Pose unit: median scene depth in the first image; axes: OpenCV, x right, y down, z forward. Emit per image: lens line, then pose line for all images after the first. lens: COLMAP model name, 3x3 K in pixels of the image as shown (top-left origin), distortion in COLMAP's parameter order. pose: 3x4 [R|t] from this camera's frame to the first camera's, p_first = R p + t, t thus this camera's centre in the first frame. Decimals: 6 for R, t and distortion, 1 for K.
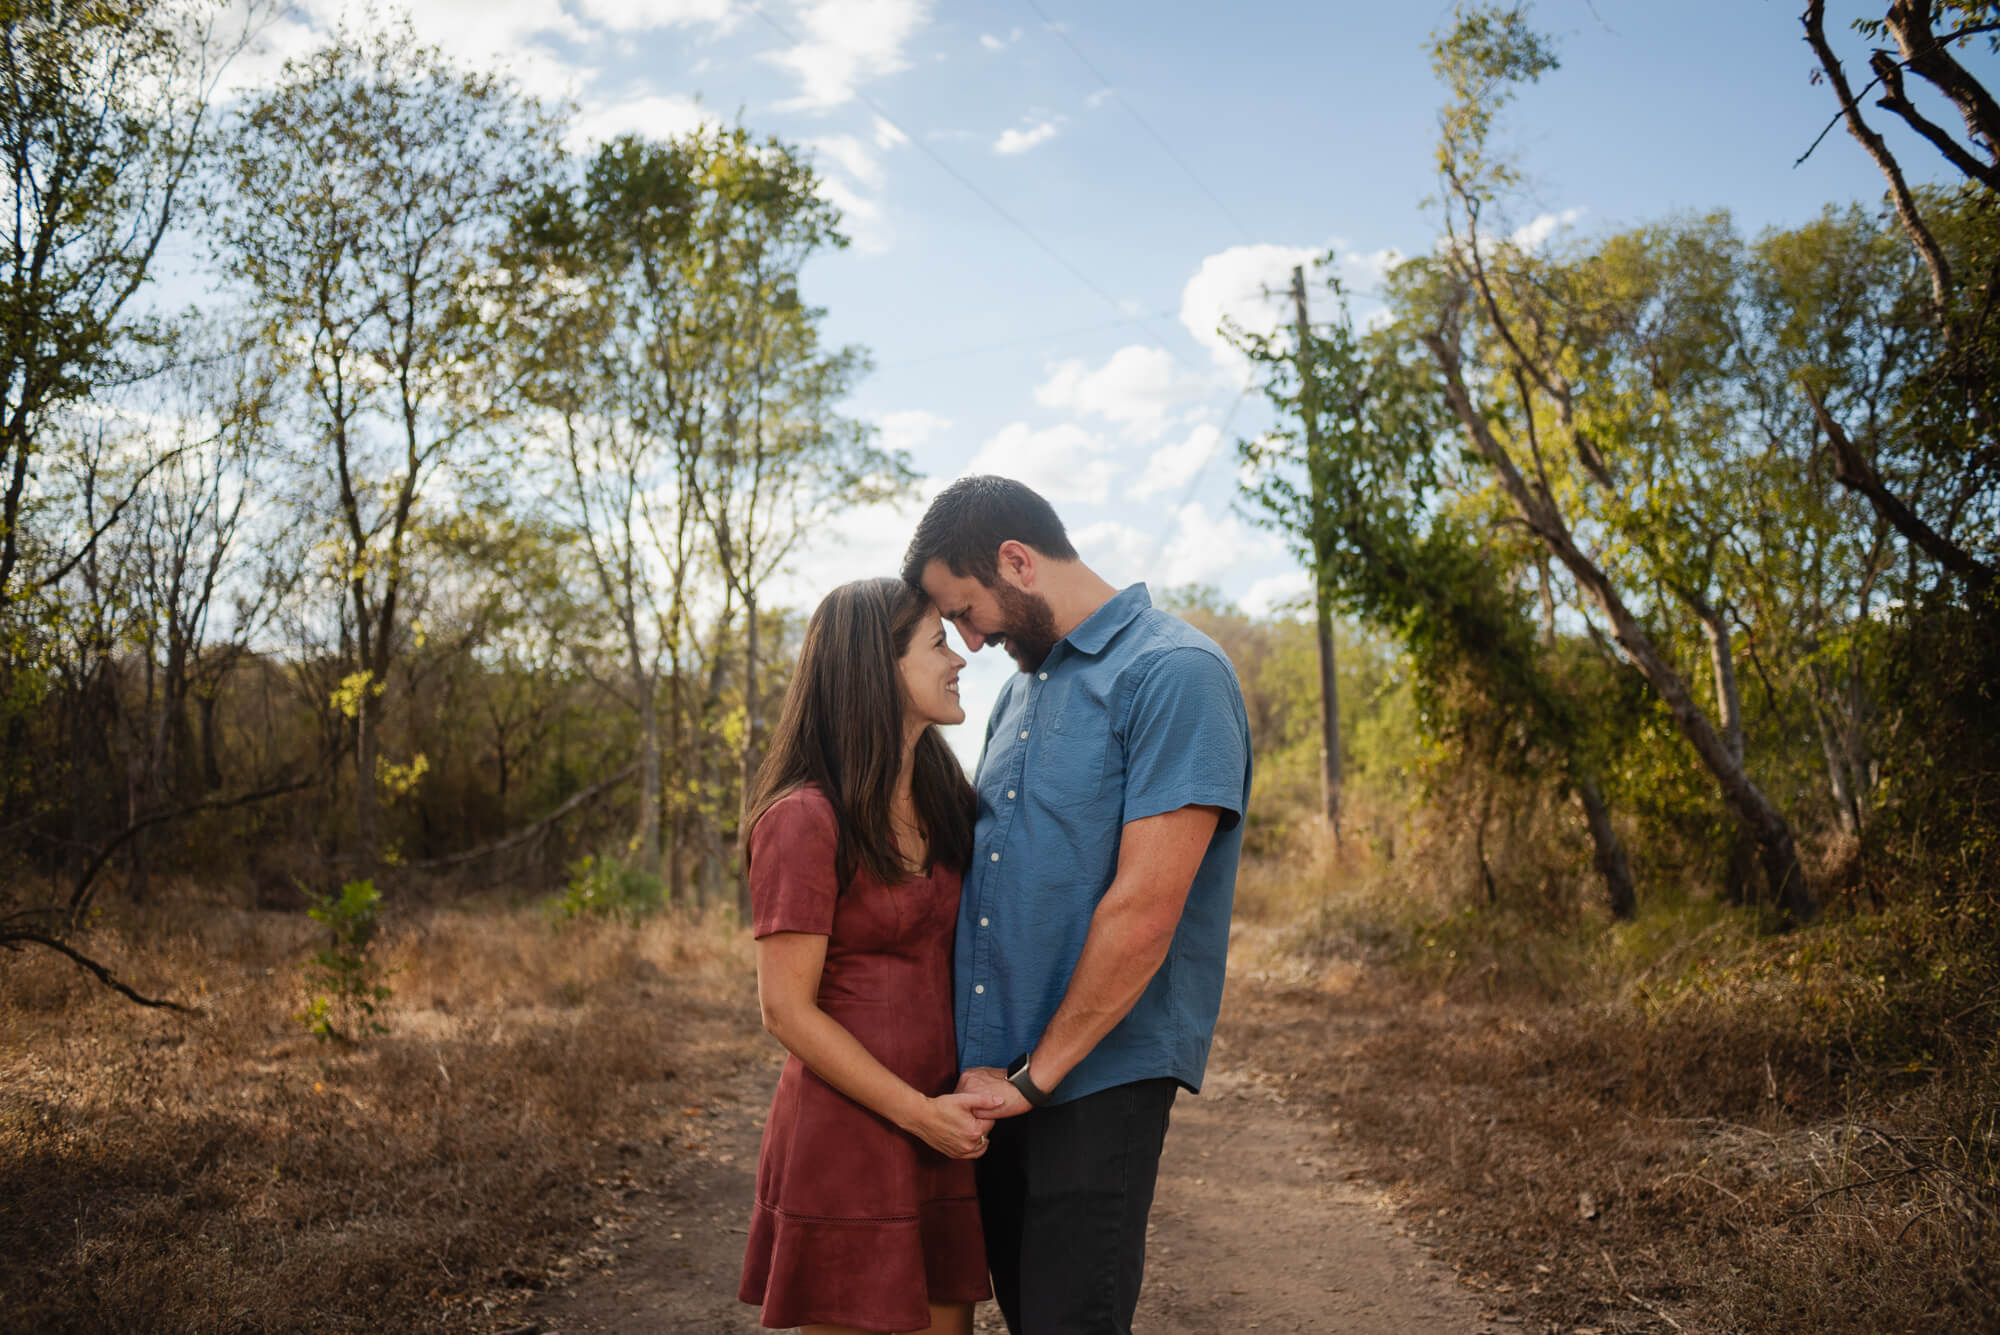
lens RADIAL K [[1590.0, 0, 1000.0], [0, 1590.0, 667.5], [0, 0, 1]] dist [-0.115016, 0.114639]
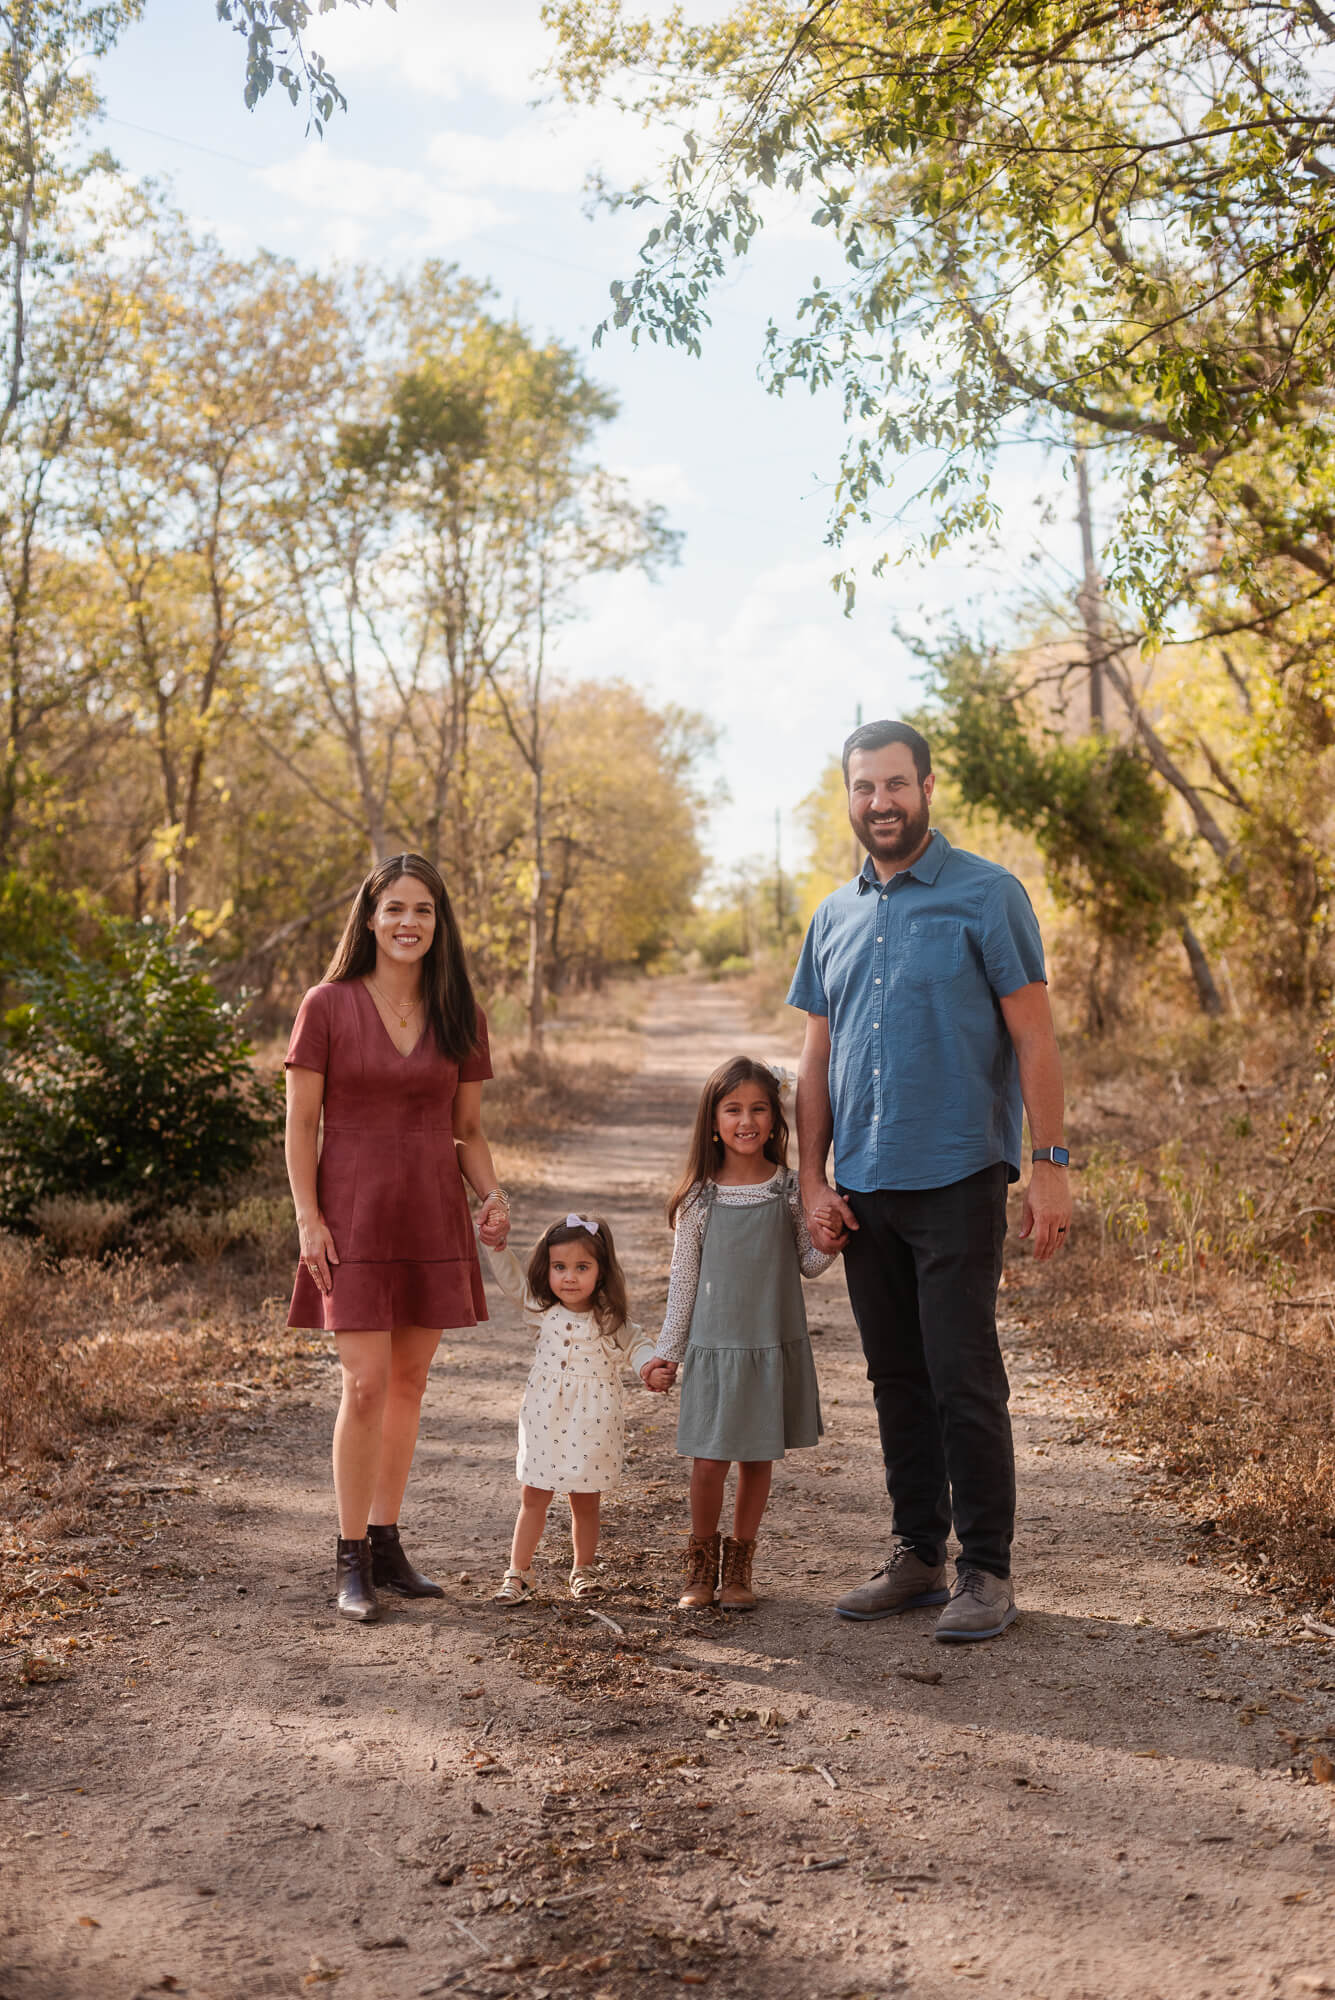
lens RADIAL K [[2844.1, 0, 674.8], [0, 2844.1, 1000.7], [0, 0, 1]] dist [-0.097760, 0.032585]
pose [[0.998904, -0.002461, -0.046743, 0.032288], [0.007962, 0.992998, 0.117865, -0.103550], [0.046126, -0.118108, 0.991929, -0.928160]]
